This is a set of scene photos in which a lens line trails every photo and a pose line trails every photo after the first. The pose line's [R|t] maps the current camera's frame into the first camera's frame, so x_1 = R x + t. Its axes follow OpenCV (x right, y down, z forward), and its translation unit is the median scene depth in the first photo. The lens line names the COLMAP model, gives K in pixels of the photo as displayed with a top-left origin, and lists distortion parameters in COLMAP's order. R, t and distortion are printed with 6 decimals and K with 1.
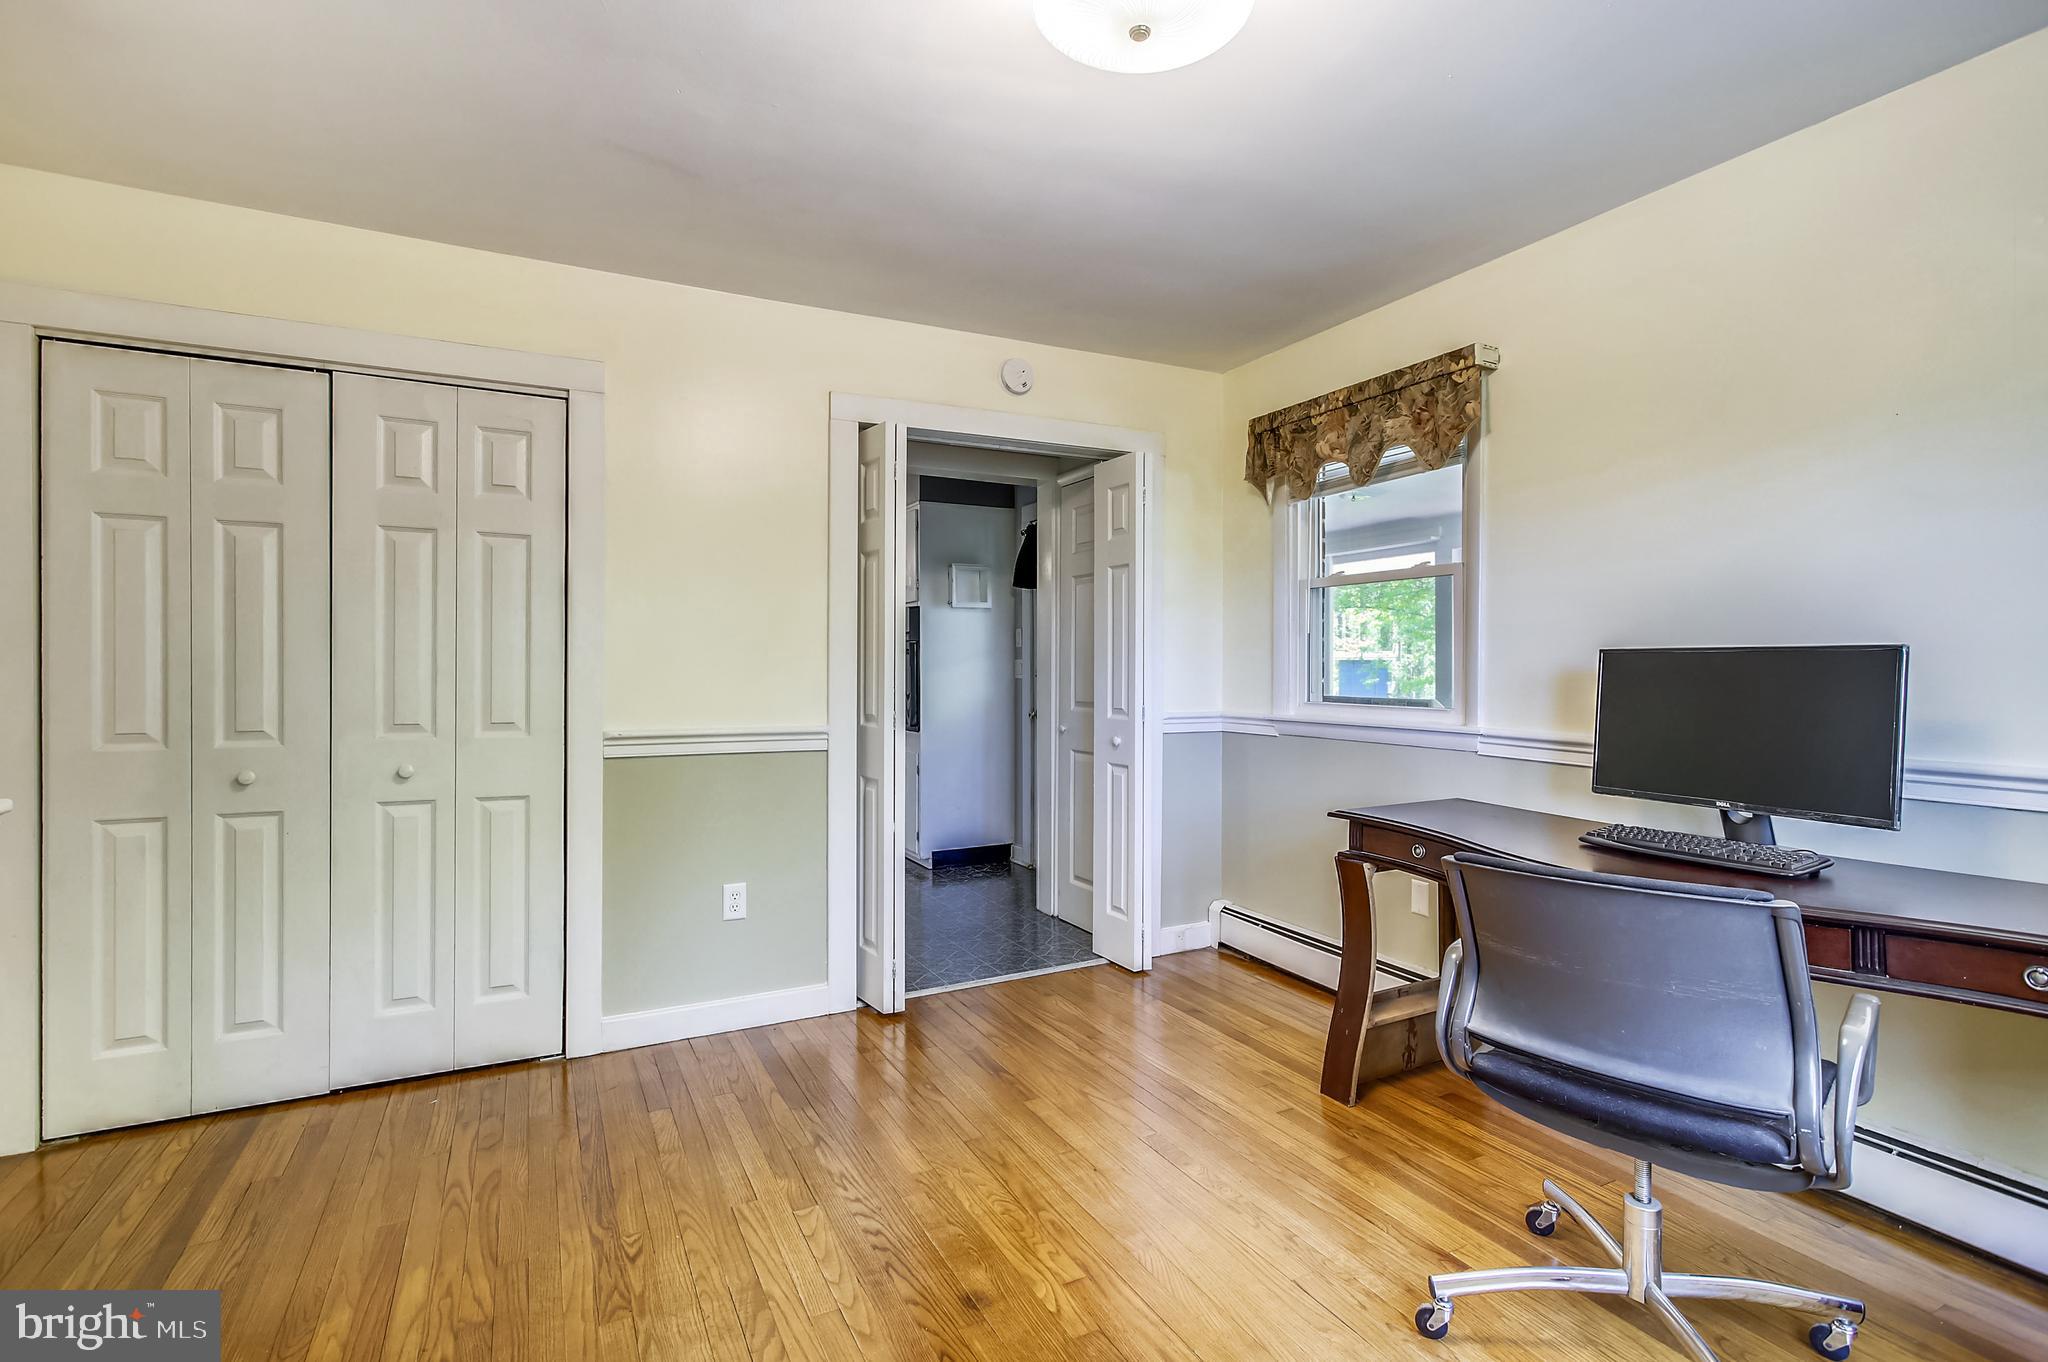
lens RADIAL K [[967.2, 0, 1007.0], [0, 967.2, 674.6], [0, 0, 1]] dist [-0.000260, 0.000039]
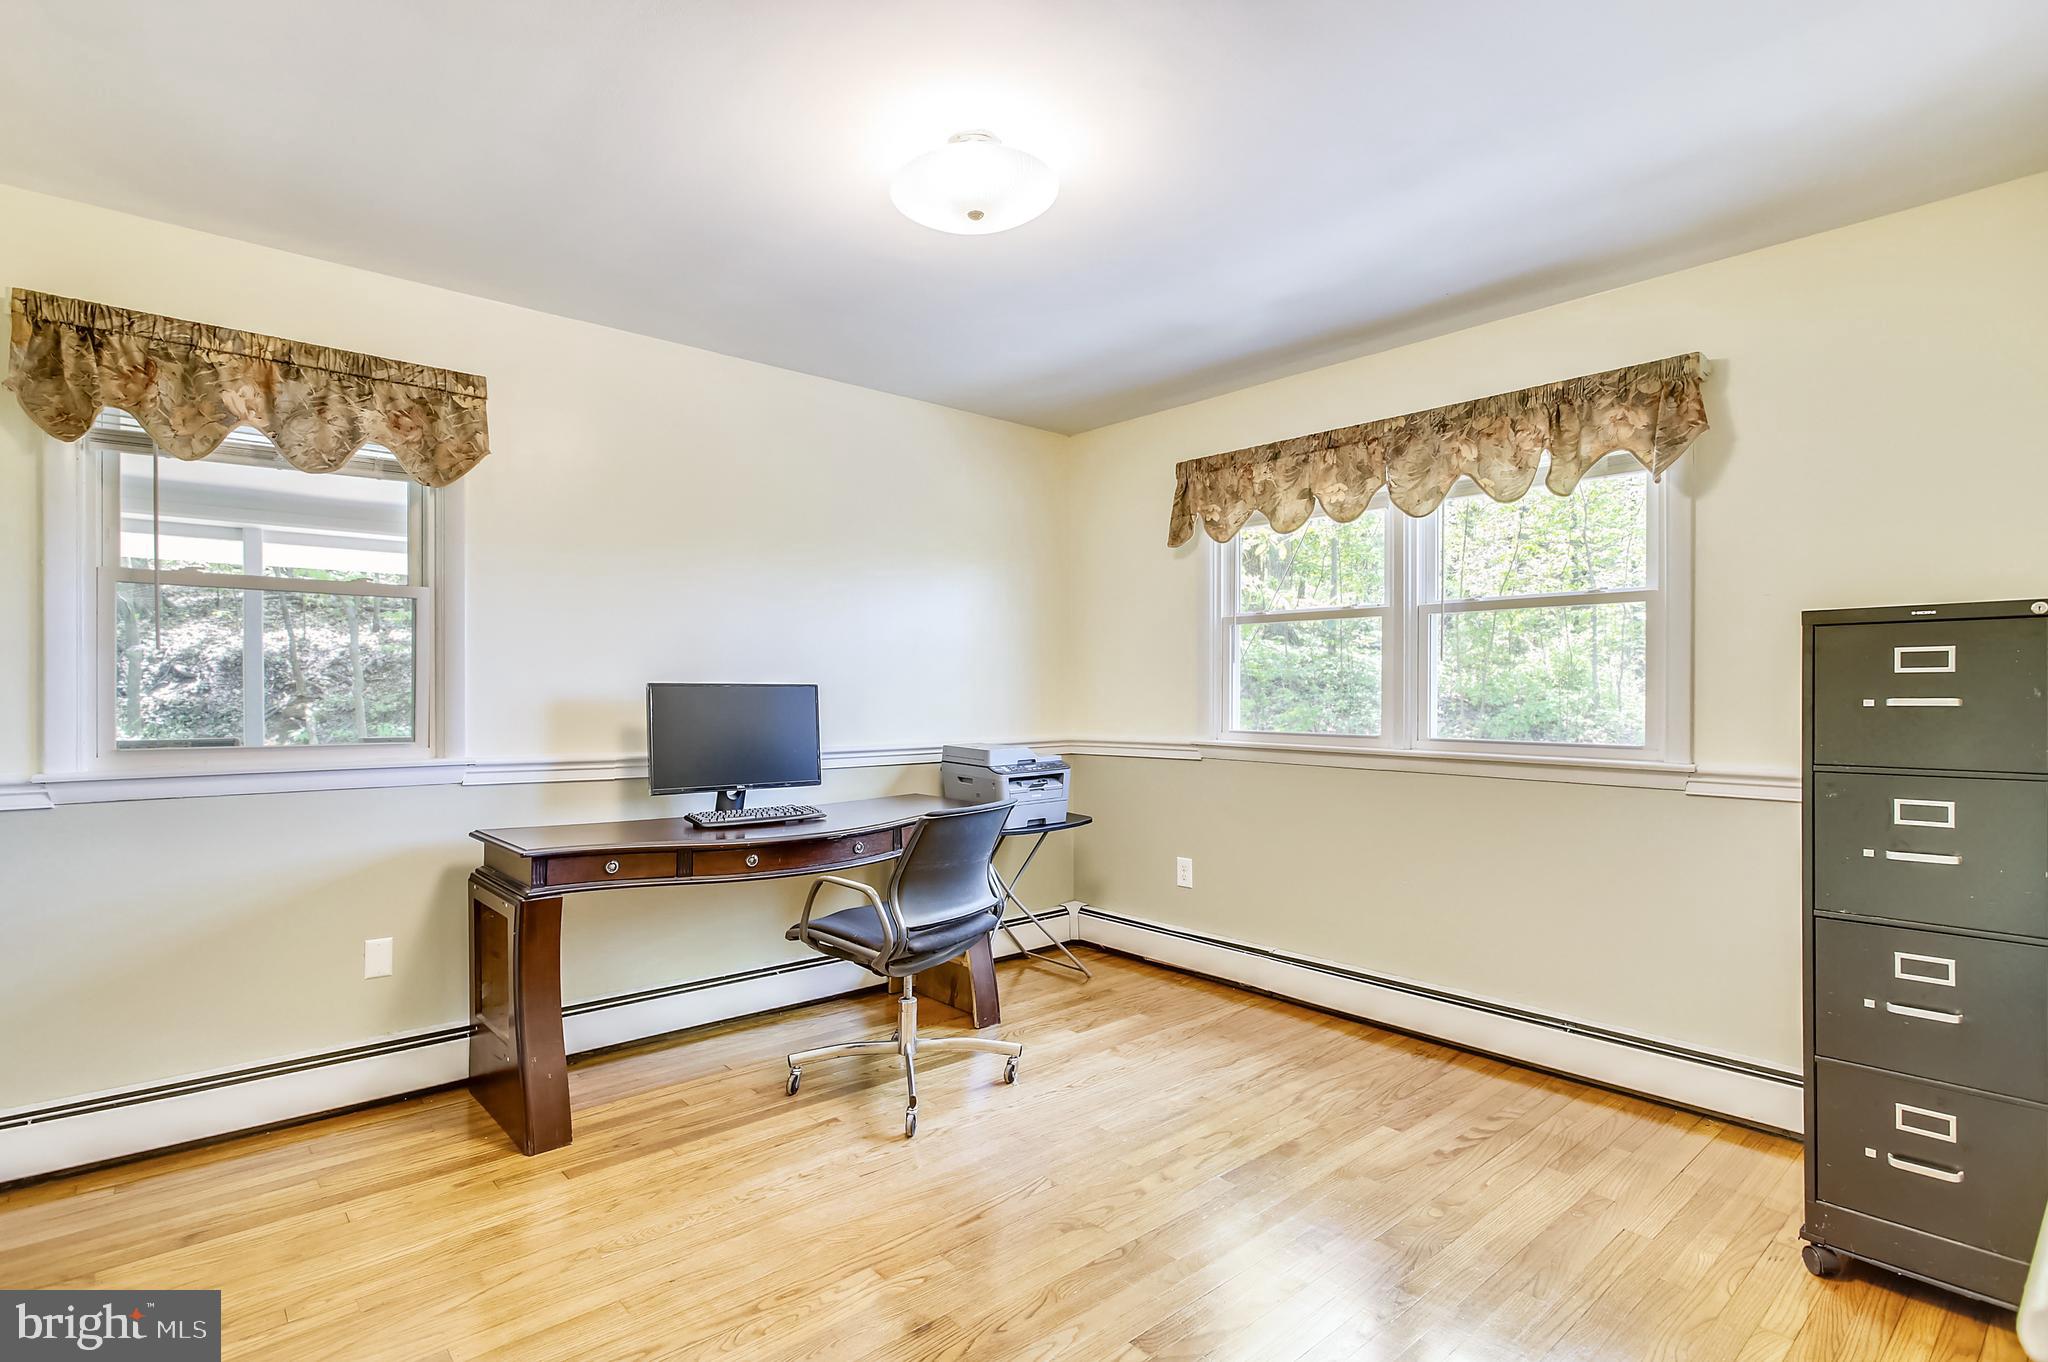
lens RADIAL K [[1028.5, 0, 1024.0], [0, 1028.5, 681.0], [0, 0, 1]] dist [-0.000023, 0.000010]
pose [[-0.266684, 0.005247, 0.963770, -0.673444], [0.002597, 0.999985, -0.004725, -0.017227], [-0.963780, 0.001243, -0.266694, 0.715071]]
